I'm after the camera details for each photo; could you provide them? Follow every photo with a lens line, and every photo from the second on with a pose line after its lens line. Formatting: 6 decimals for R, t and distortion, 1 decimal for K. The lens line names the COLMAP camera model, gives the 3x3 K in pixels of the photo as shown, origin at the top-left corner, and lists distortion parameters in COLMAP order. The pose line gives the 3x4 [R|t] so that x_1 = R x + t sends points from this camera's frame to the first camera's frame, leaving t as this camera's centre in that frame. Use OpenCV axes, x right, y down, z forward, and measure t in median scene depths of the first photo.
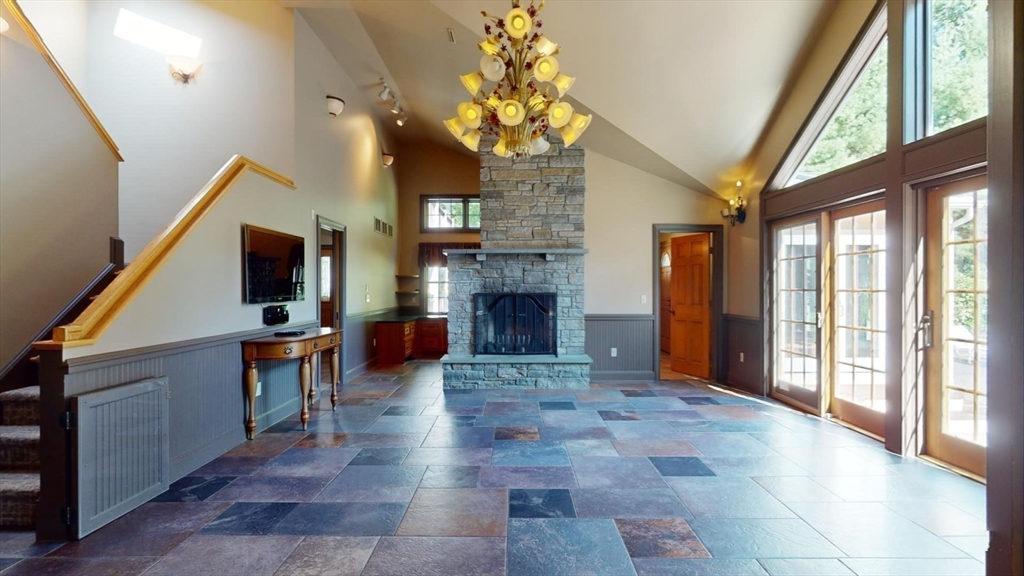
lens RADIAL K [[472.6, 0, 511.2], [0, 472.6, 286.4], [0, 0, 1]] dist [-0.002242, -0.001139]
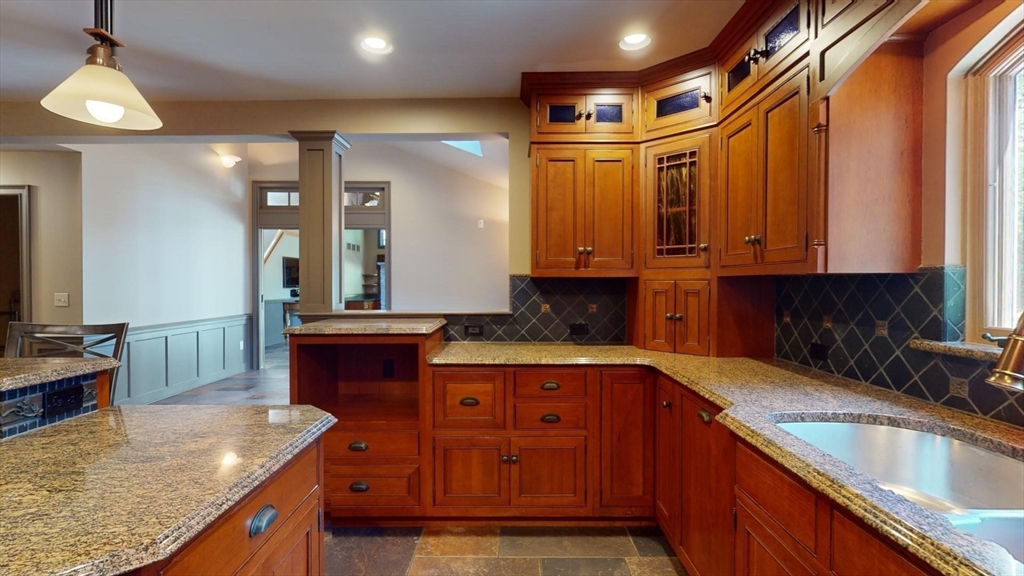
lens RADIAL K [[472.6, 0, 506.8], [0, 472.6, 289.9], [0, 0, 1]] dist [-0.002242, -0.001139]
pose [[0.999814, 0.005820, -0.018402, 0.595424], [-0.005468, 0.999802, 0.019130, -0.005927], [0.018509, -0.019026, 0.999648, -1.330177]]
